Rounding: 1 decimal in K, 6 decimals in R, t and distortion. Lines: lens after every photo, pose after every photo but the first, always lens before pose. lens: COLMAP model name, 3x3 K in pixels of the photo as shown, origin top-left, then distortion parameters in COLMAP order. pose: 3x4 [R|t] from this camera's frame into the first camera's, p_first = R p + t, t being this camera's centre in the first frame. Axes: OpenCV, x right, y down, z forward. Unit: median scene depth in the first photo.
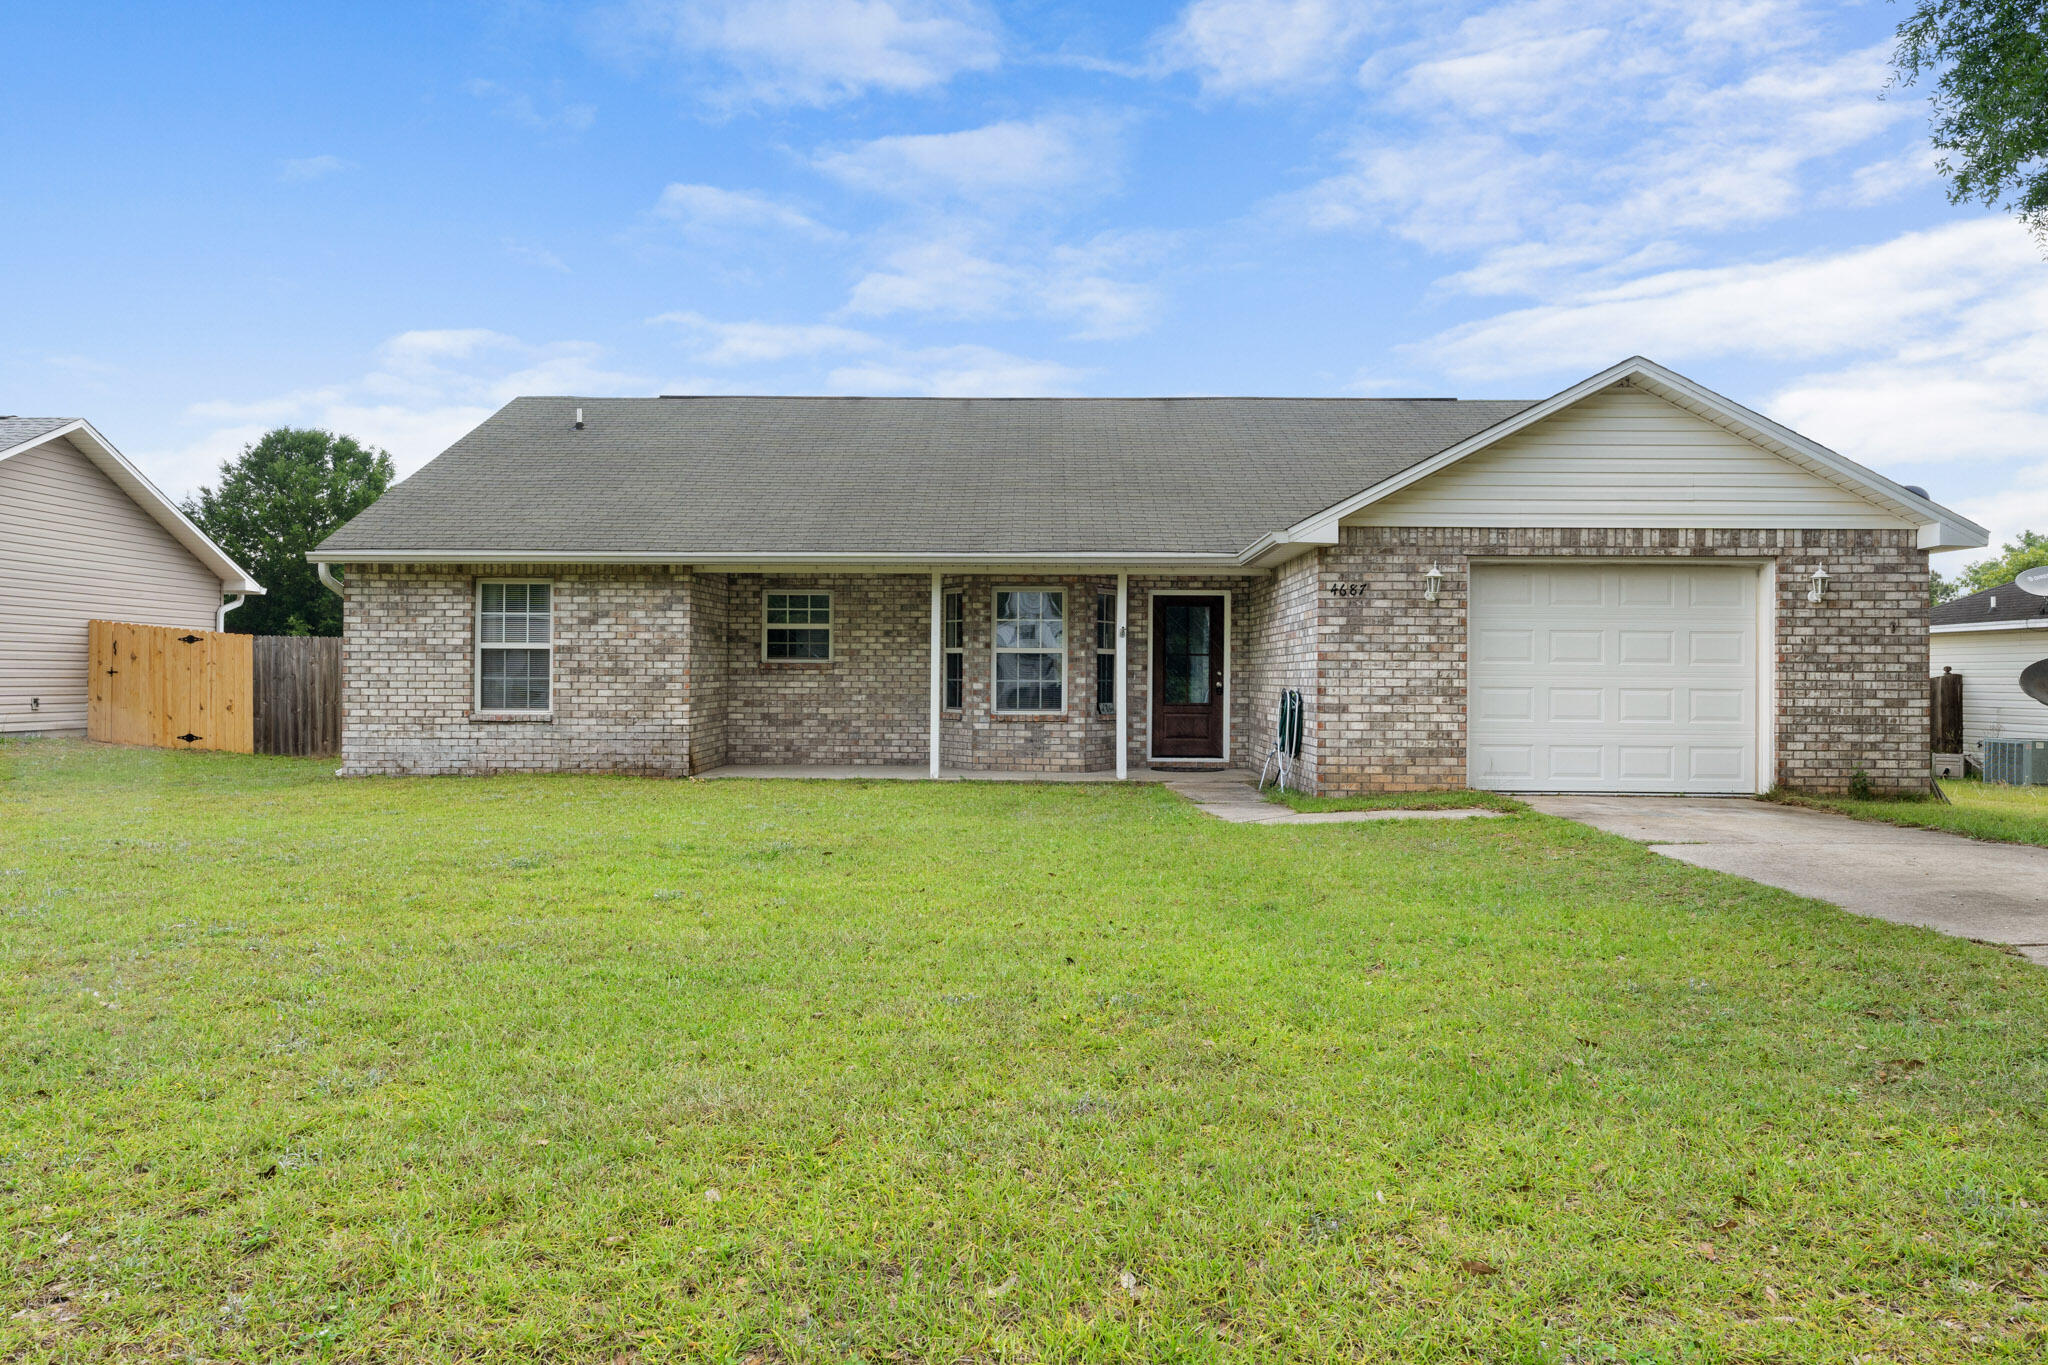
lens RADIAL K [[1411.6, 0, 1022.4], [0, 1411.6, 679.9], [0, 0, 1]] dist [-0.006647, -0.001188]
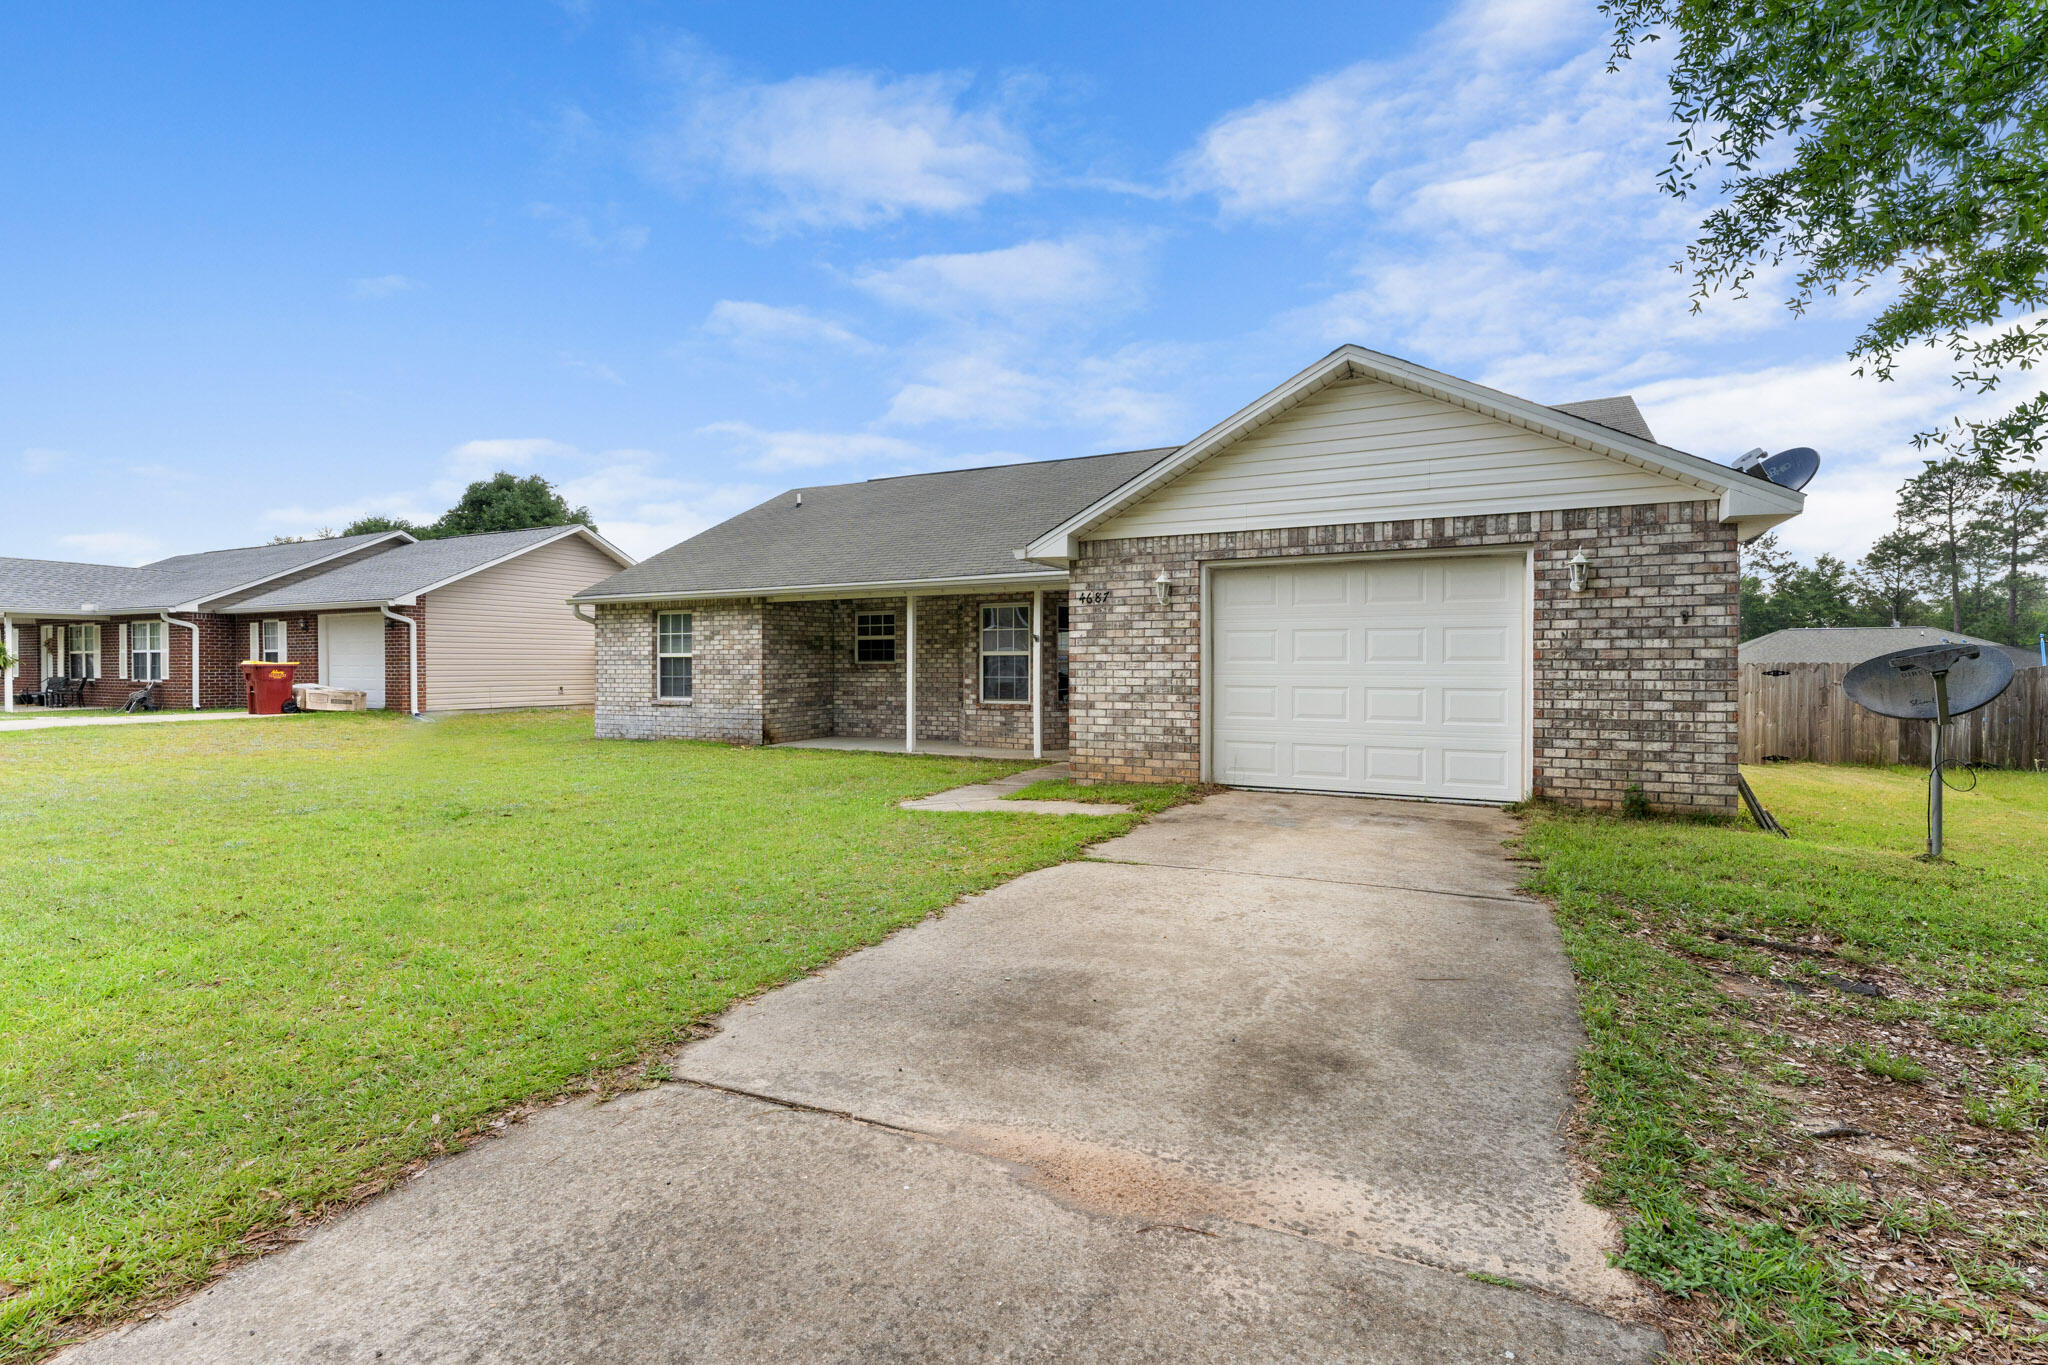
lens RADIAL K [[944.7, 0, 1022.1], [0, 944.7, 678.9], [0, 0, 1]] dist [0.000244, -0.000217]
pose [[0.898794, -0.001003, -0.438371, 0.504637], [0.006186, 0.999927, 0.010396, -0.008385], [0.438328, -0.012055, 0.898734, 0.309674]]
